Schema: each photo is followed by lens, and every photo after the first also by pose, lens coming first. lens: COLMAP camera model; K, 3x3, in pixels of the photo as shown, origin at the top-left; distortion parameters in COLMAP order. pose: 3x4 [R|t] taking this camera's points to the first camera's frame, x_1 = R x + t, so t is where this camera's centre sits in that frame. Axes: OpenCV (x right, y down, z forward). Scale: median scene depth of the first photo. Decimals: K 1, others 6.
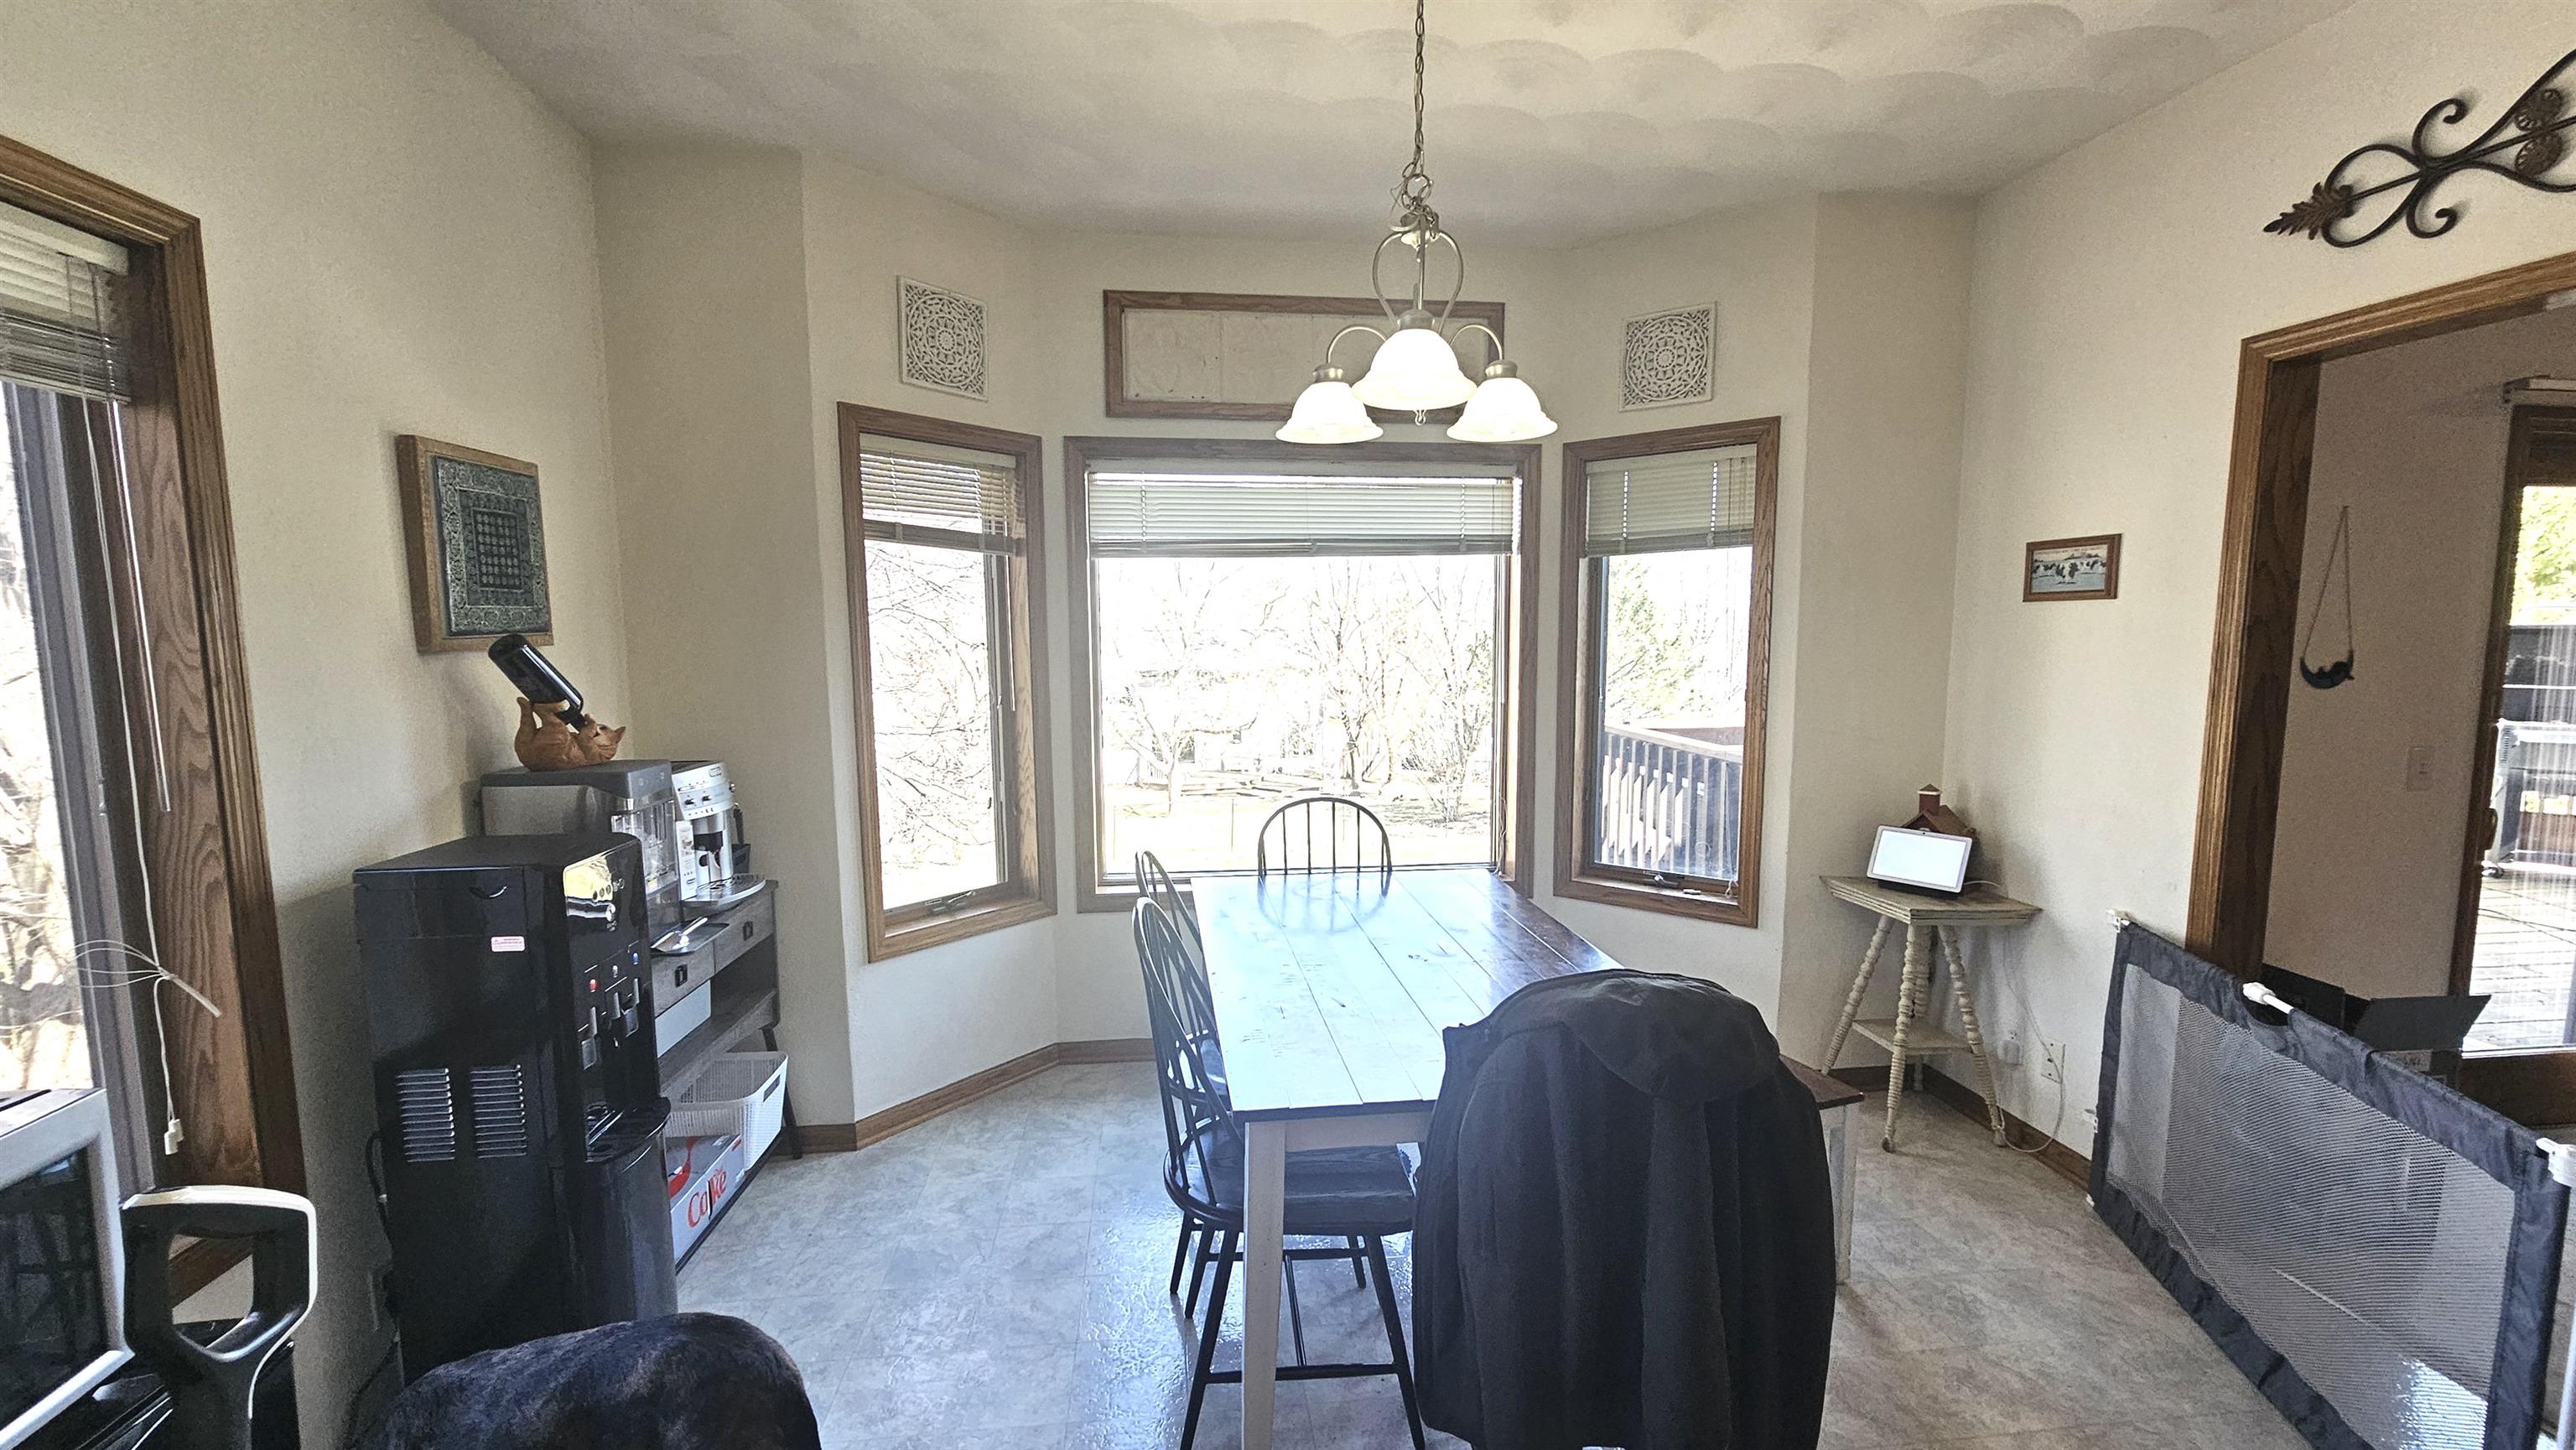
lens RADIAL K [[1041.0, 0, 1282.1], [0, 1041.0, 737.0], [0, 0, 1]] dist [-0.003008, -0.000873]
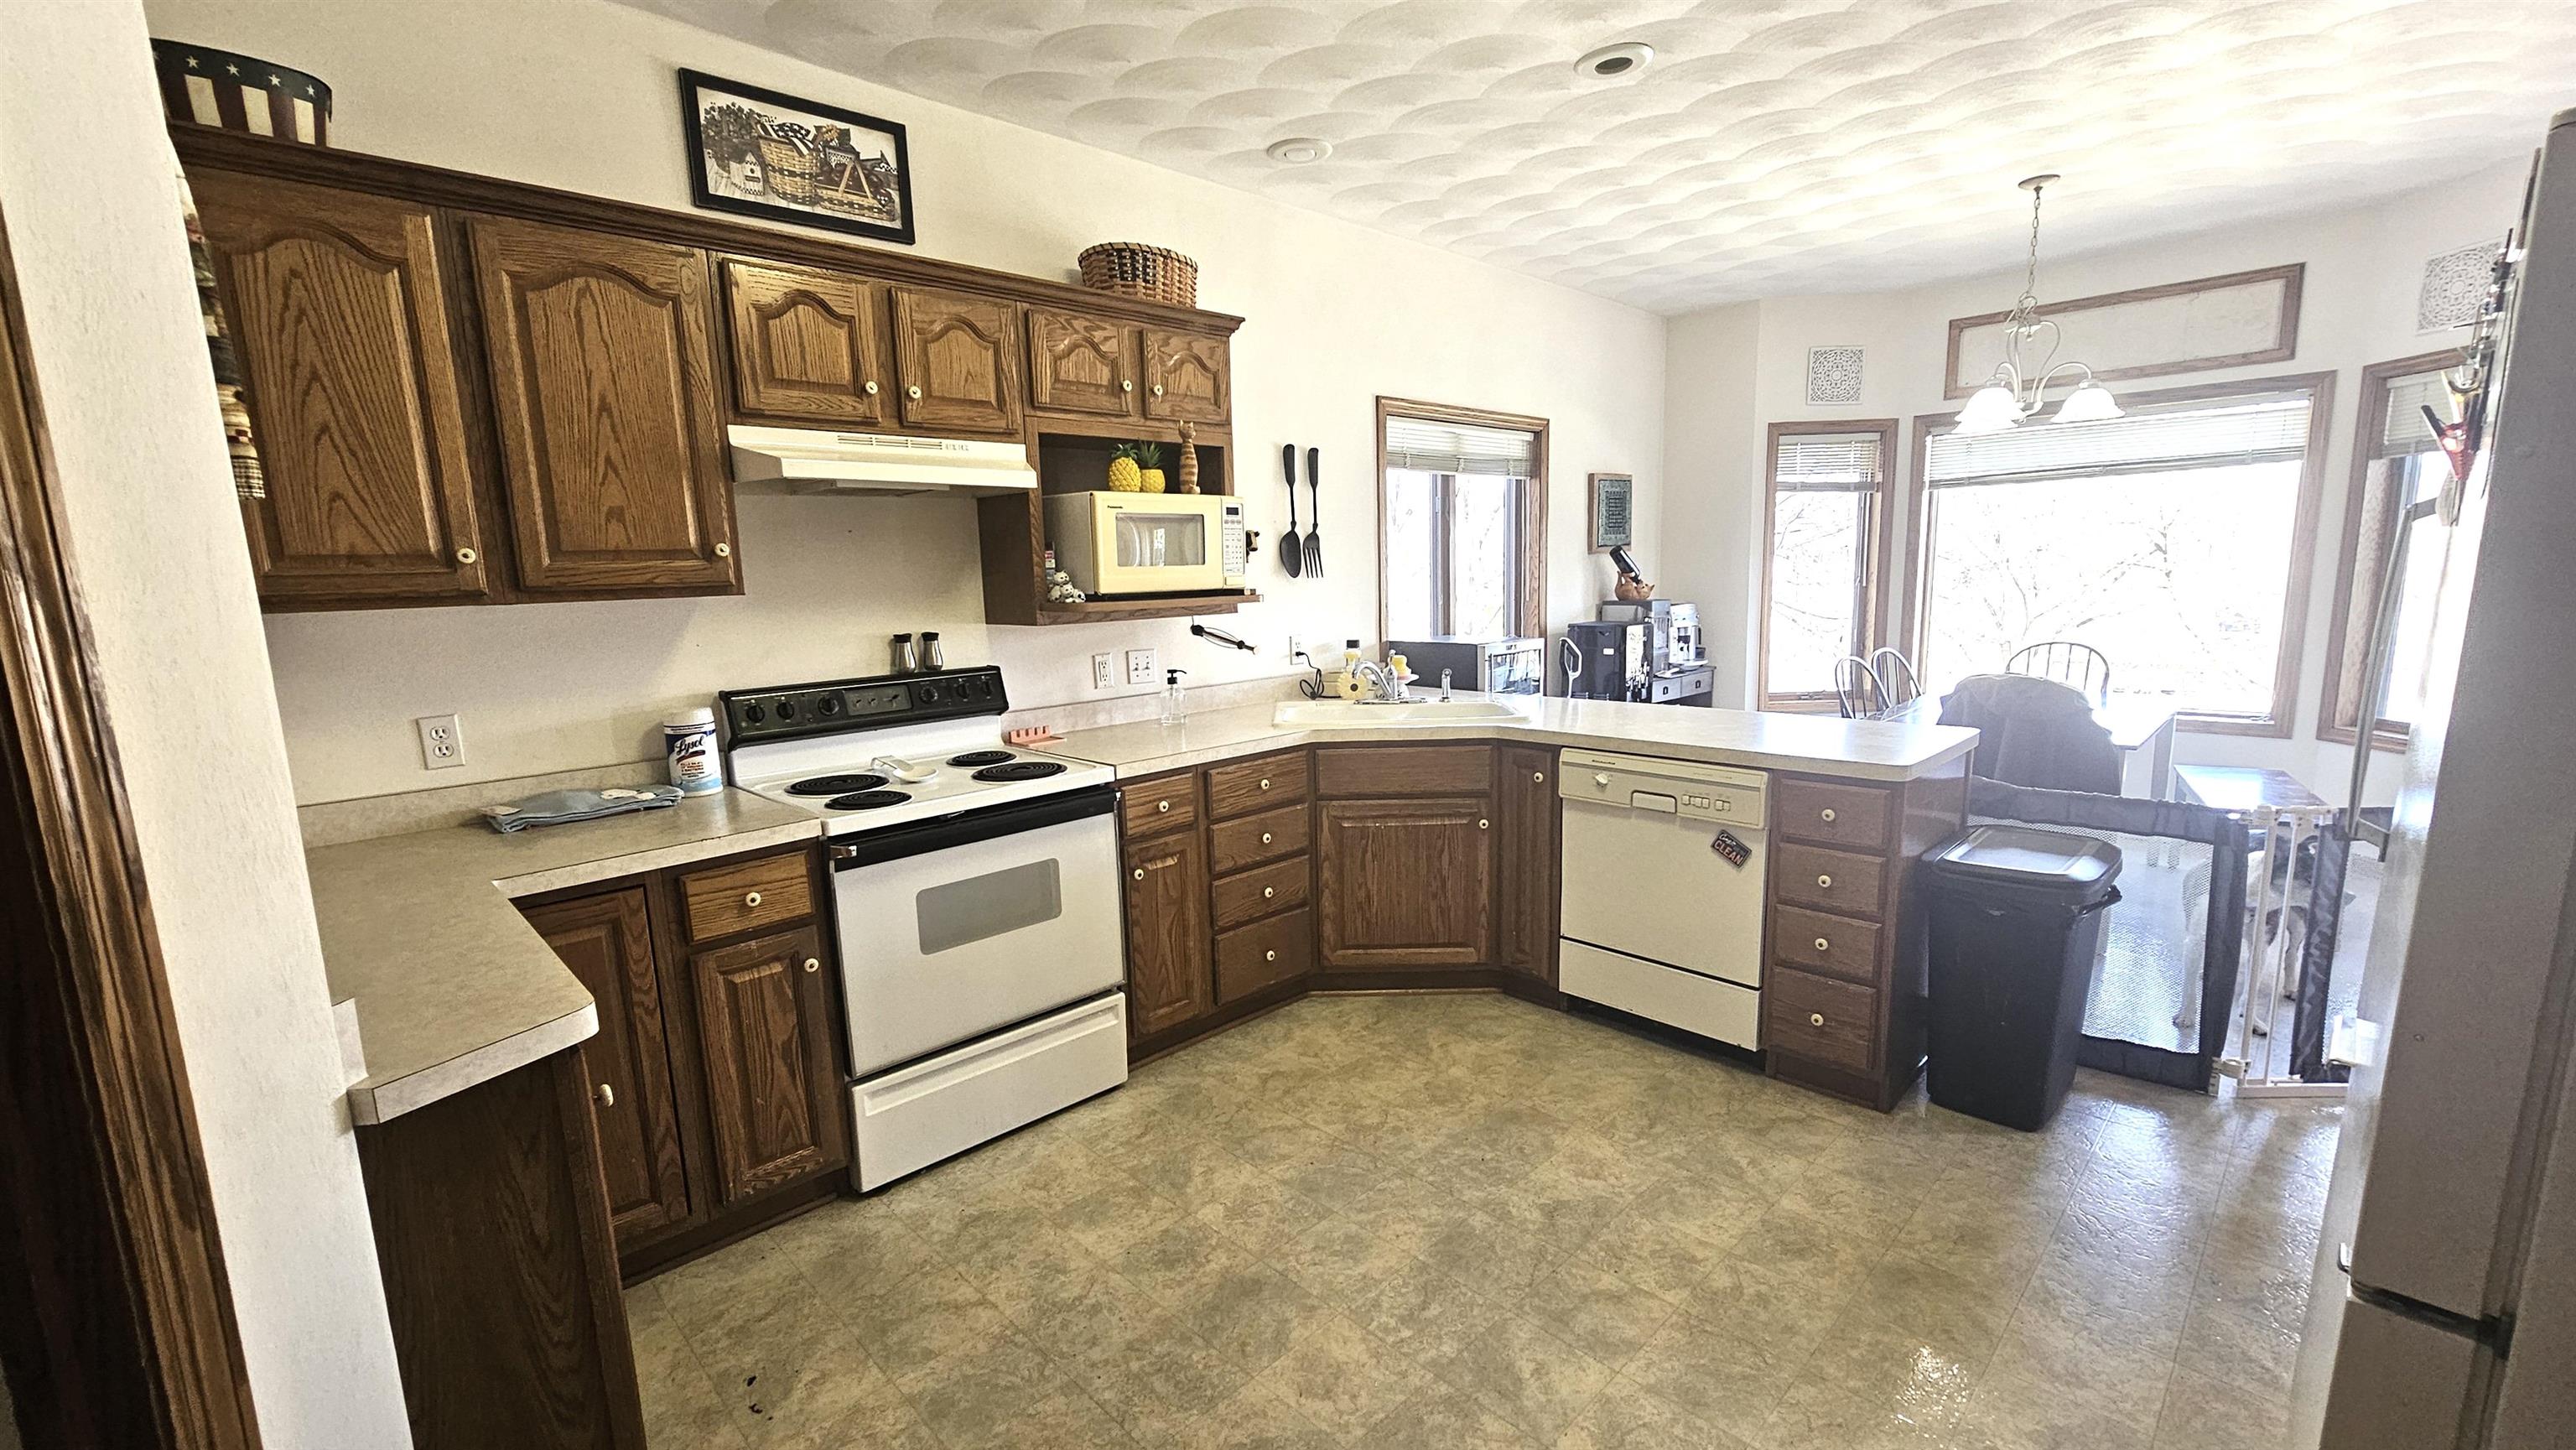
lens RADIAL K [[1041.0, 0, 1283.8], [0, 1041.0, 737.4], [0, 0, 1]] dist [-0.003008, -0.000873]
pose [[0.597970, 0.113698, -0.793413, 0.730390], [-0.056316, 0.993401, 0.099913, 0.137072], [0.799537, -0.015063, 0.600428, -1.030202]]
